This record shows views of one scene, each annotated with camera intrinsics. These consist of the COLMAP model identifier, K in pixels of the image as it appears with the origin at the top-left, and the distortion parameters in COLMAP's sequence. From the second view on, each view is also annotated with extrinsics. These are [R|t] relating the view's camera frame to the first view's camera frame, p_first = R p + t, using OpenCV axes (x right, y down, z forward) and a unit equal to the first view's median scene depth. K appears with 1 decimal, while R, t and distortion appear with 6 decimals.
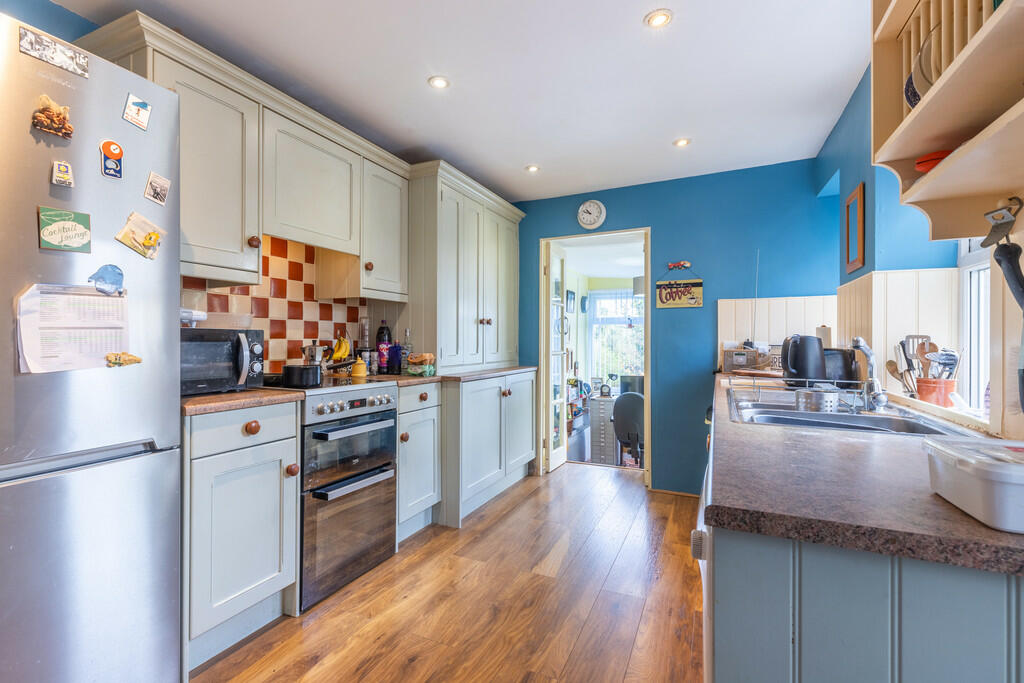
lens RADIAL K [[463.9, 0, 513.6], [0, 463.9, 338.1], [0, 0, 1]] dist [-0.002188, 0.000063]
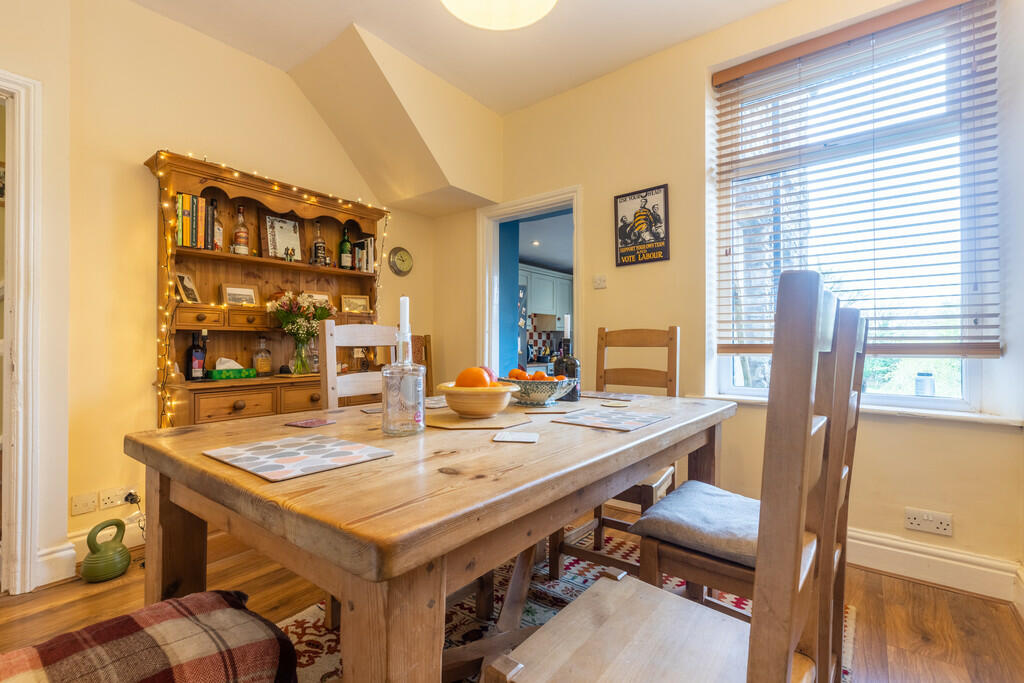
lens RADIAL K [[463.9, 0, 507.1], [0, 463.9, 335.3], [0, 0, 1]] dist [-0.002188, 0.000063]
pose [[0.974329, -0.002423, -0.225117, -0.008473], [-0.000741, 0.999902, -0.013971, -0.033959], [0.225129, 0.013780, 0.974232, -2.260099]]
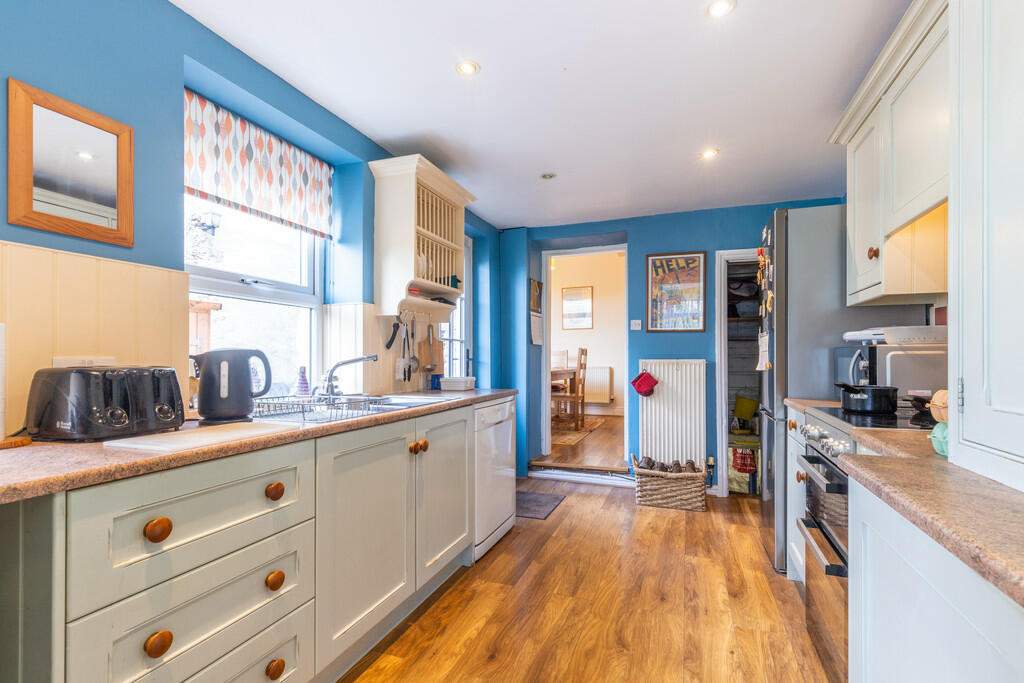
lens RADIAL K [[463.9, 0, 512.8], [0, 463.9, 350.6], [0, 0, 1]] dist [-0.002188, 0.000063]
pose [[-0.998482, -0.004438, -0.054893, 0.214963], [-0.003658, 0.999891, -0.014308, 0.007019], [0.054951, -0.014085, -0.998390, 1.758367]]
